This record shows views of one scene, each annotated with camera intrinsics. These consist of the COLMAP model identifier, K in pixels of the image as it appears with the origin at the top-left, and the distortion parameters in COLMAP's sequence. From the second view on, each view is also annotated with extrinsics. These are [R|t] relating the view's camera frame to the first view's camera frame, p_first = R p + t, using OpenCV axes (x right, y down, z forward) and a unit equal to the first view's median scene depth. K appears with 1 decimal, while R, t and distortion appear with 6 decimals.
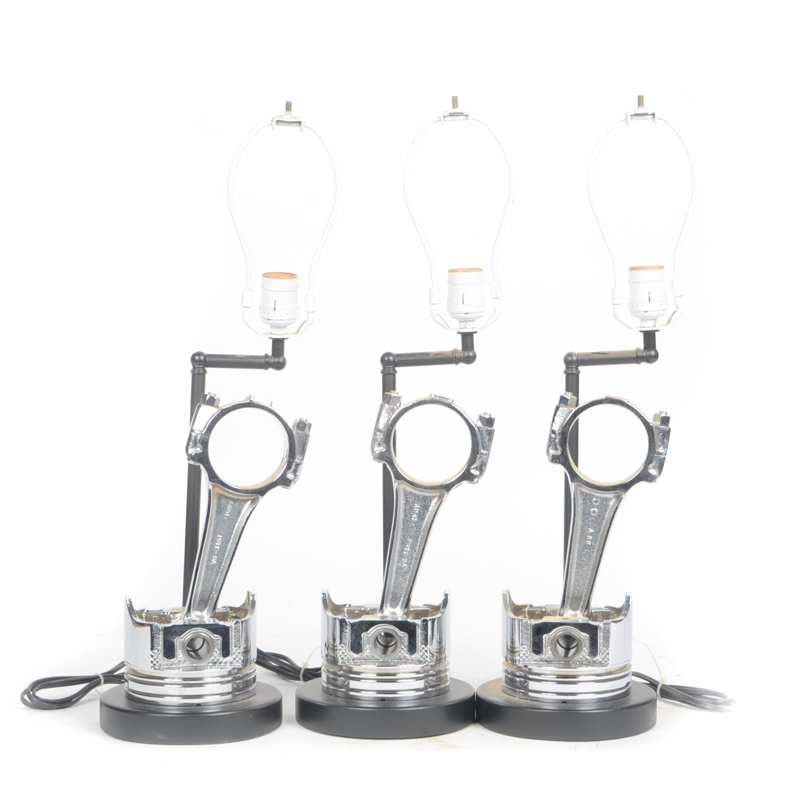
lens RADIAL K [[1854.4, 0, 415.2], [0, 1854.4, 400.0], [0, 0, 1]] dist [-0.024639, 0.229603]
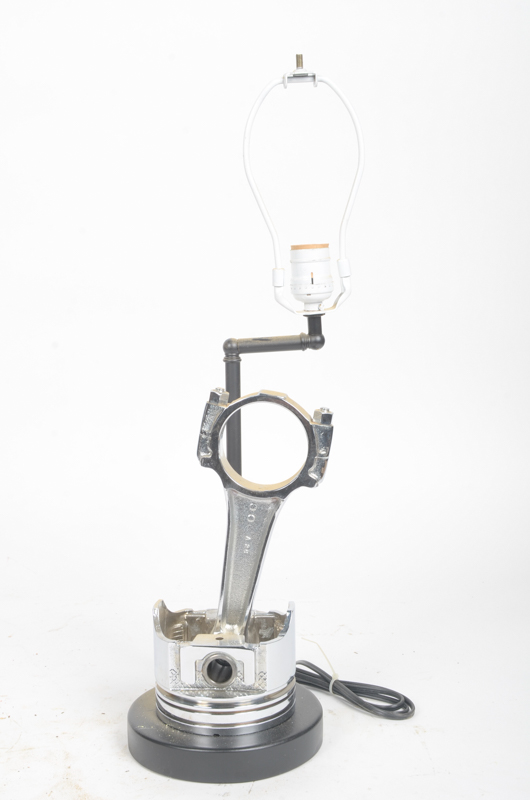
lens RADIAL K [[1154.4, 0, 266.5], [0, 1154.4, 391.9], [0, 0, 1]] dist [0.005985, 0.024906]
pose [[0.999574, -0.016772, 0.023893, 0.089272], [0.015145, 0.997658, 0.066704, -0.038183], [-0.024955, -0.066314, 0.997487, 0.427694]]
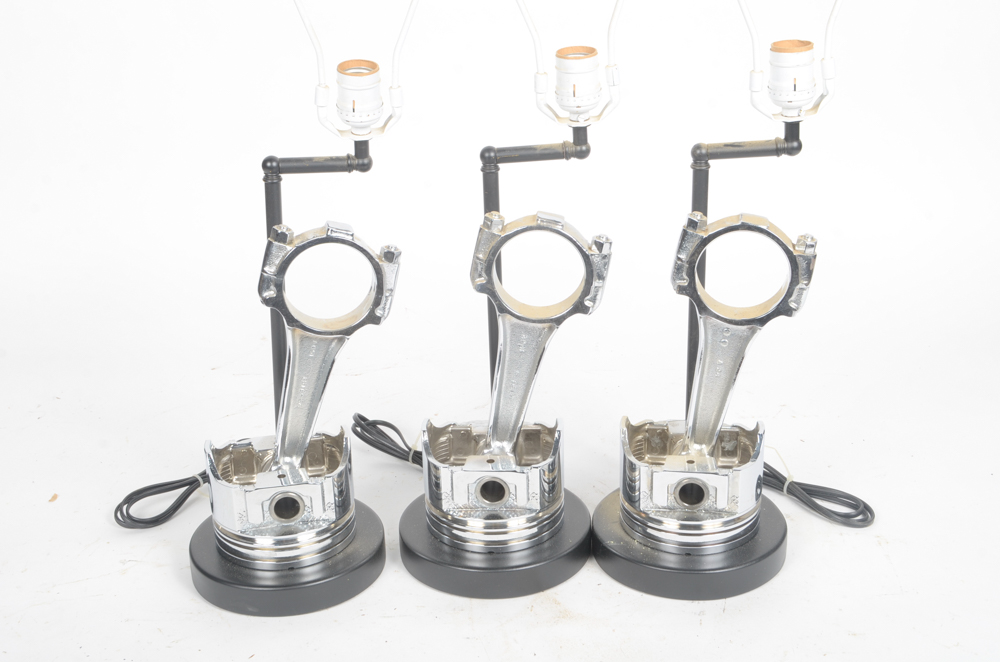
lens RADIAL K [[1443.0, 0, 502.6], [0, 1443.0, 342.9], [0, 0, 1]] dist [0.005985, 0.024906]
pose [[0.999329, -0.015992, -0.032941, 0.013011], [0.025858, 0.945147, 0.325619, -0.162597], [0.025927, -0.326253, 0.944927, 0.337334]]
